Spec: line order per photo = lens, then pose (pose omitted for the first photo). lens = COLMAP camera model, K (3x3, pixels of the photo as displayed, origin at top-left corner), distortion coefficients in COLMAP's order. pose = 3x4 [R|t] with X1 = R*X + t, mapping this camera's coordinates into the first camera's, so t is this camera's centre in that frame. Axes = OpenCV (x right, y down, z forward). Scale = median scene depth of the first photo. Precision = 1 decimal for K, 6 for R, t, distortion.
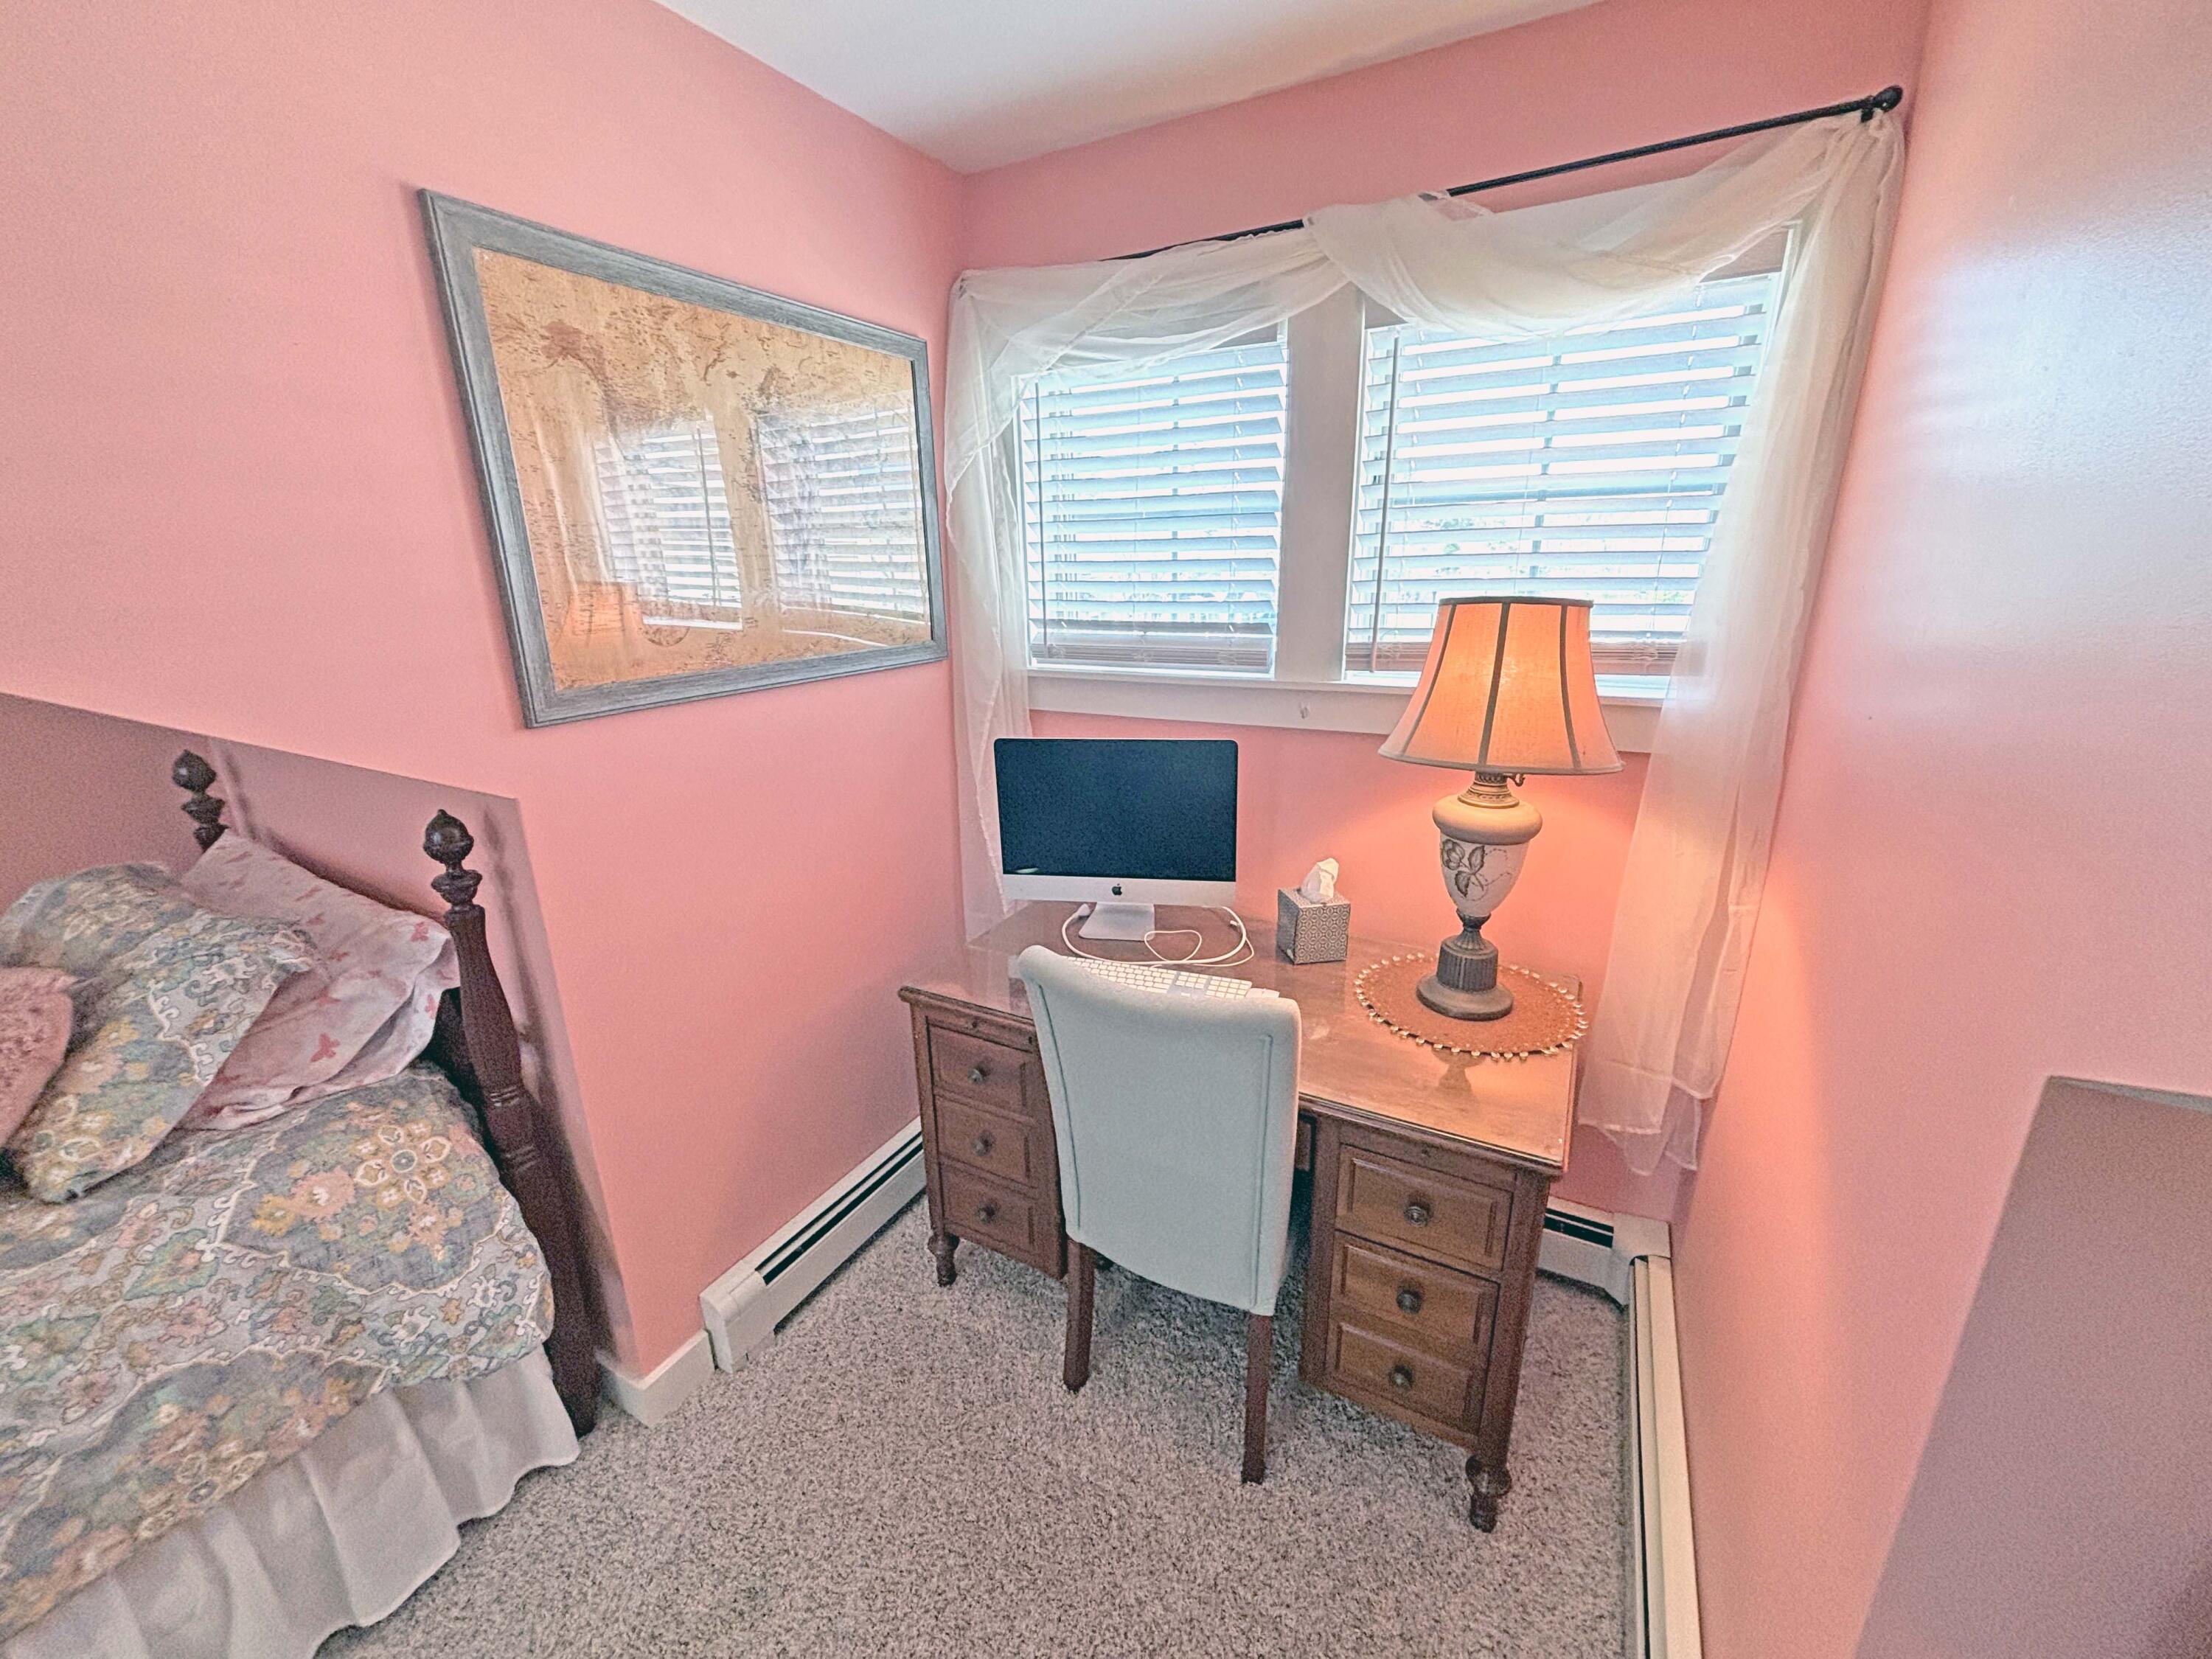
lens RADIAL K [[886.0, 0, 1110.5], [0, 886.0, 835.0], [0, 0, 1]] dist [0.029963, -0.012163]
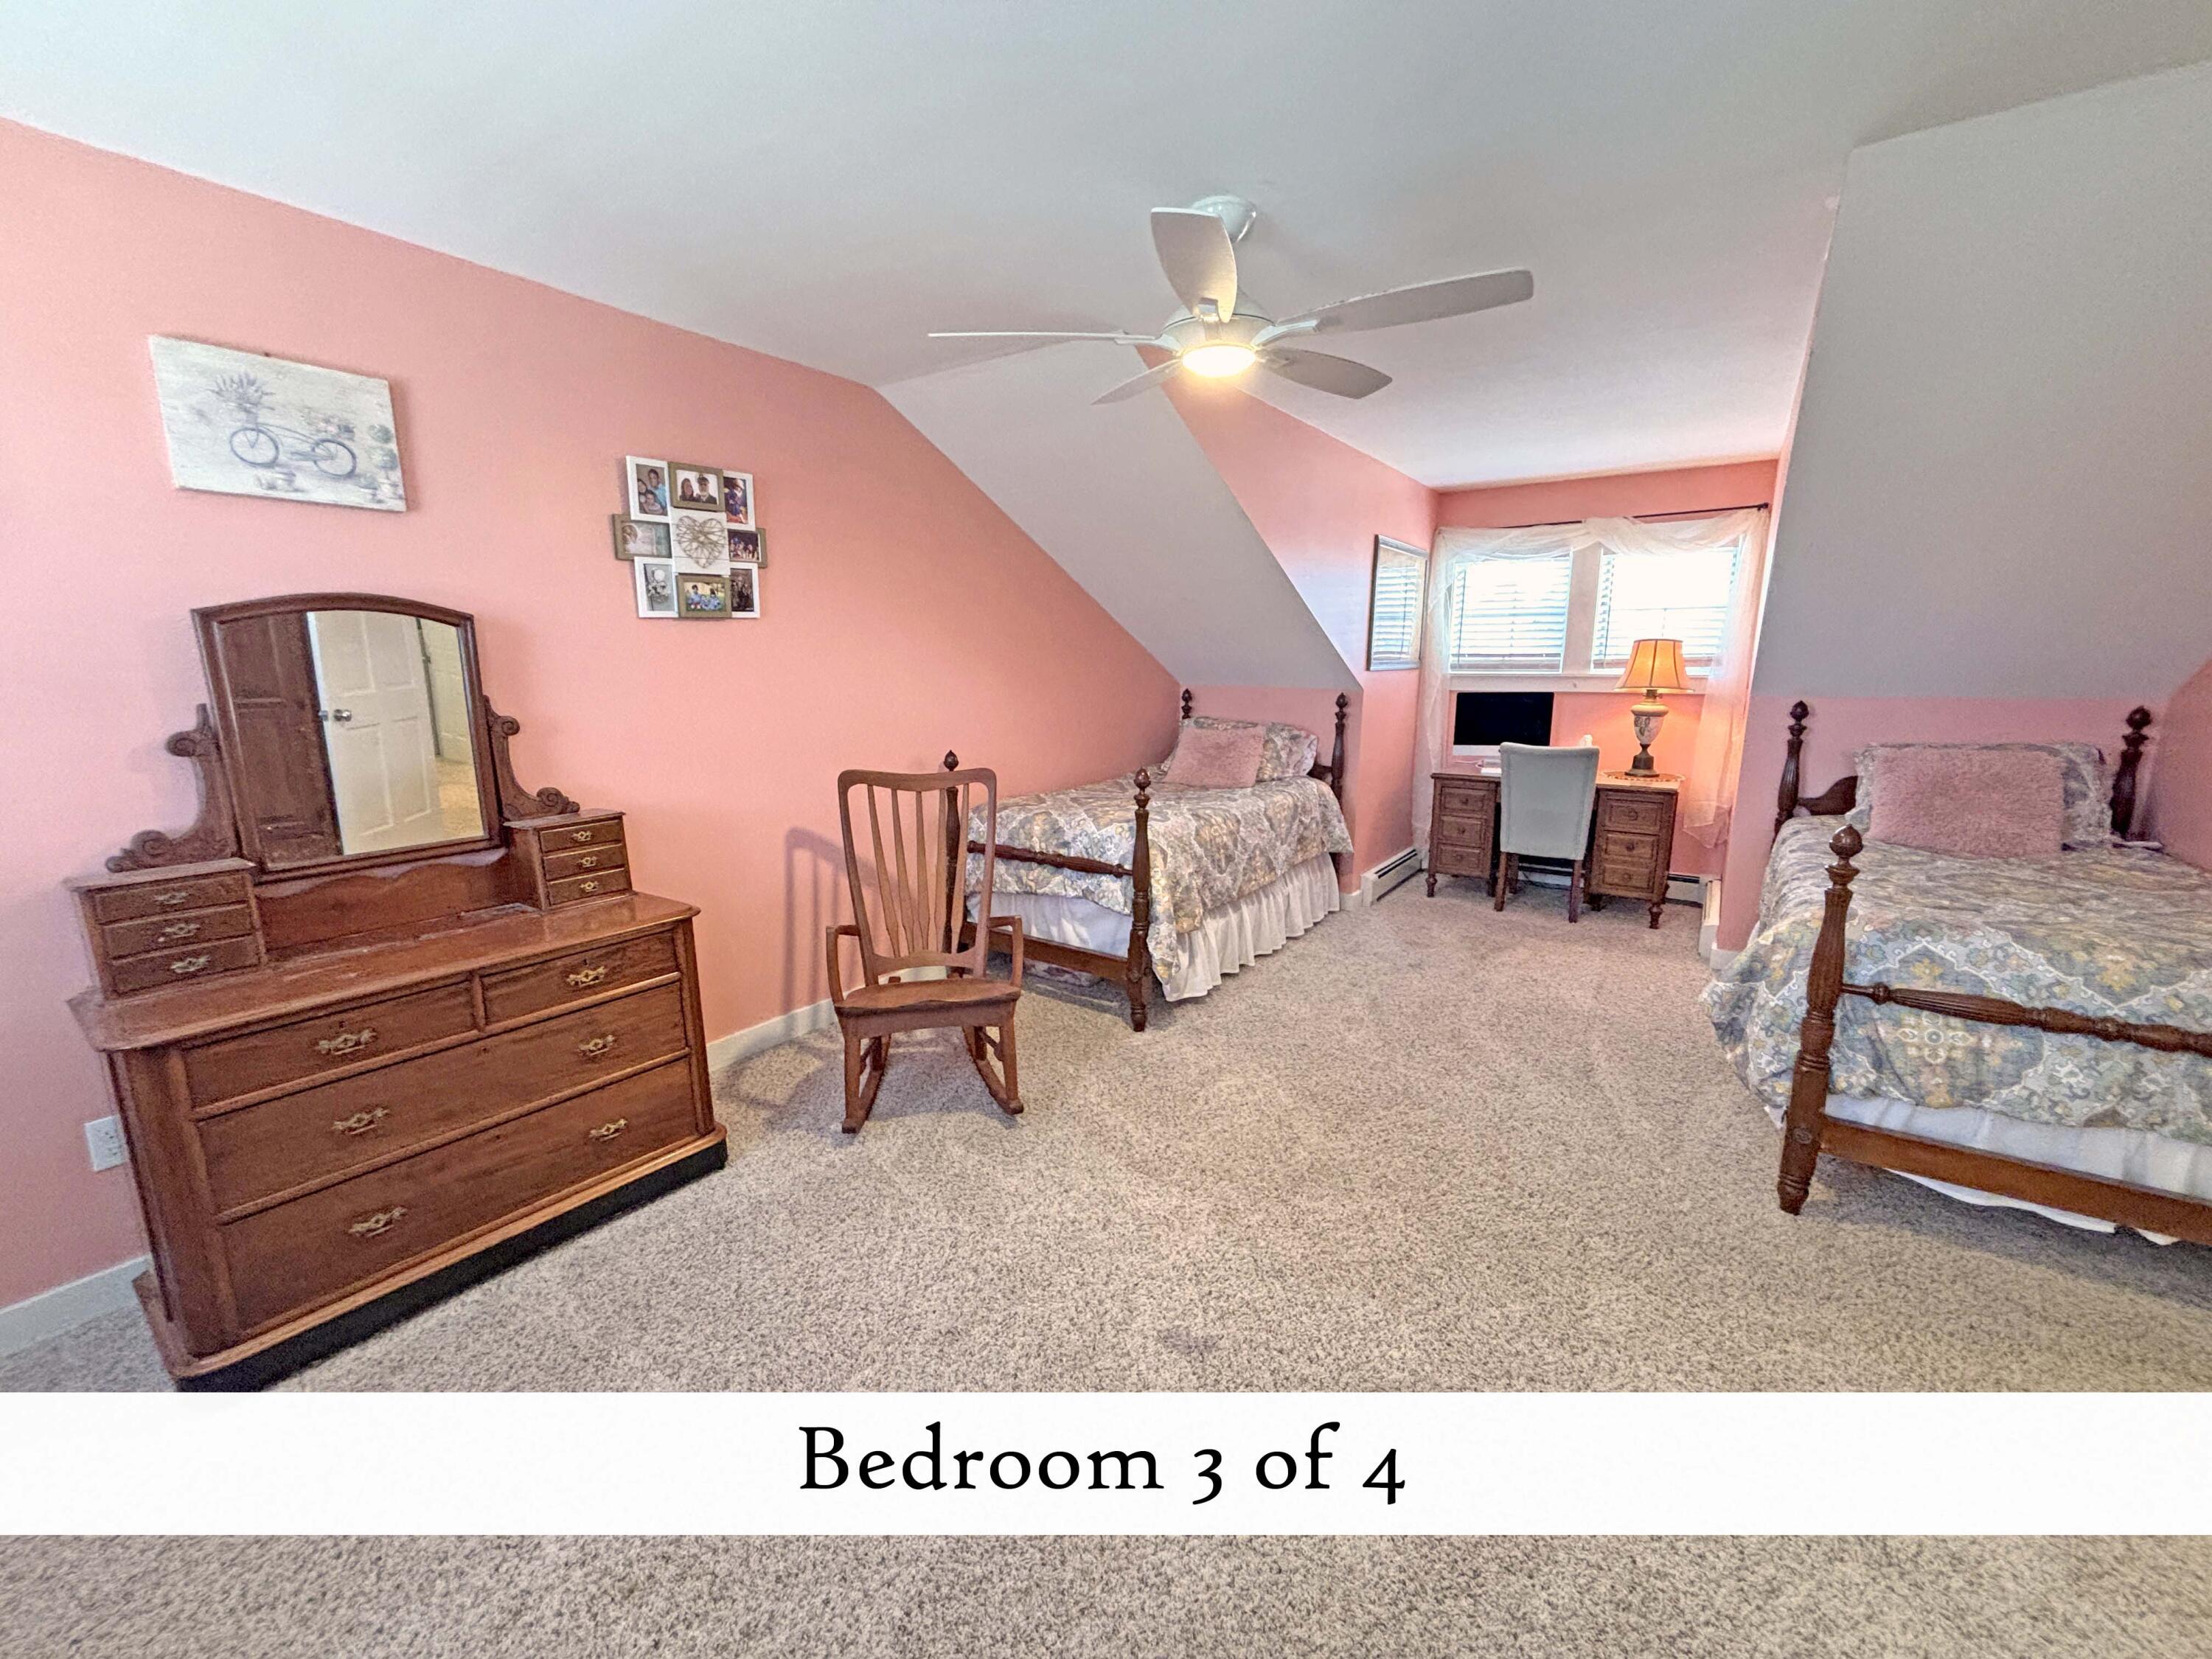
lens RADIAL K [[886.0, 0, 1110.5], [0, 886.0, 835.0], [0, 0, 1]] dist [0.029963, -0.012163]
pose [[0.996120, 0.024143, -0.084632, -1.012854], [-0.032236, 0.994898, -0.095597, 0.666104], [0.081893, 0.097954, 0.991816, -1.899276]]
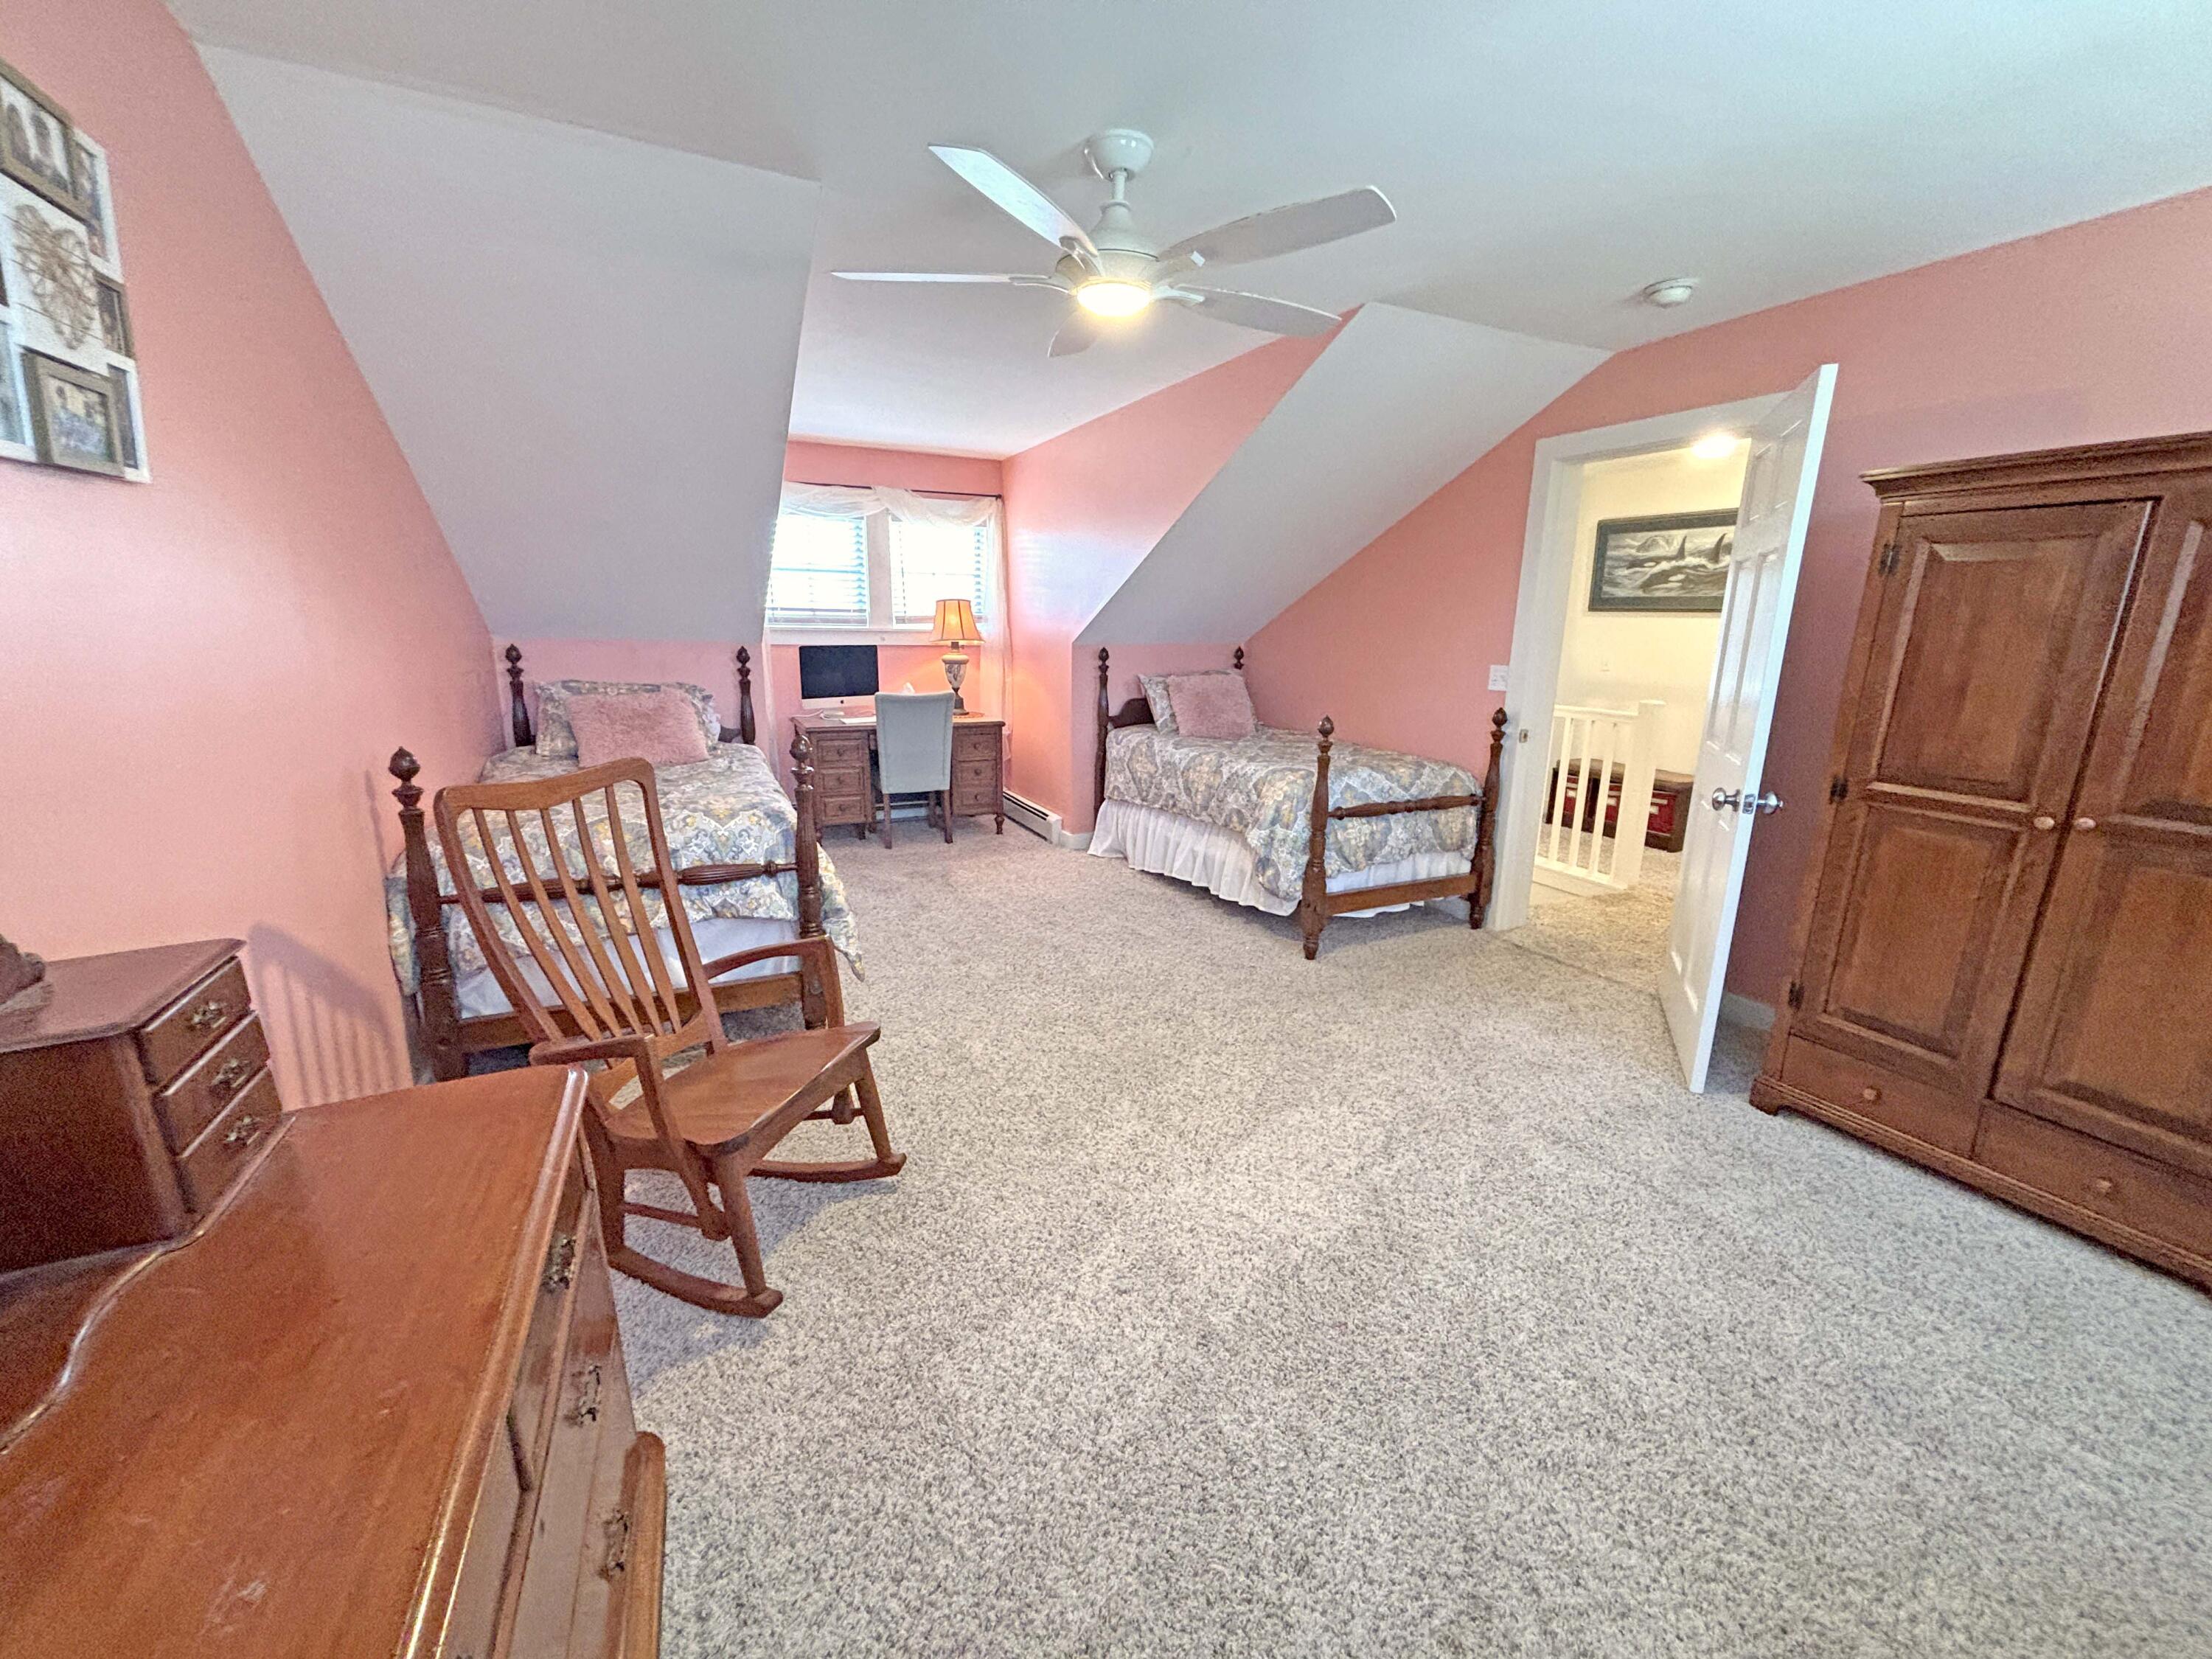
lens RADIAL K [[886.0, 0, 1110.5], [0, 886.0, 835.0], [0, 0, 1]] dist [0.029963, -0.012163]
pose [[0.573229, -0.174358, 0.800630, -1.991899], [0.220686, 0.973845, 0.054075, 0.554326], [-0.789117, 0.145690, 0.596714, -1.404738]]
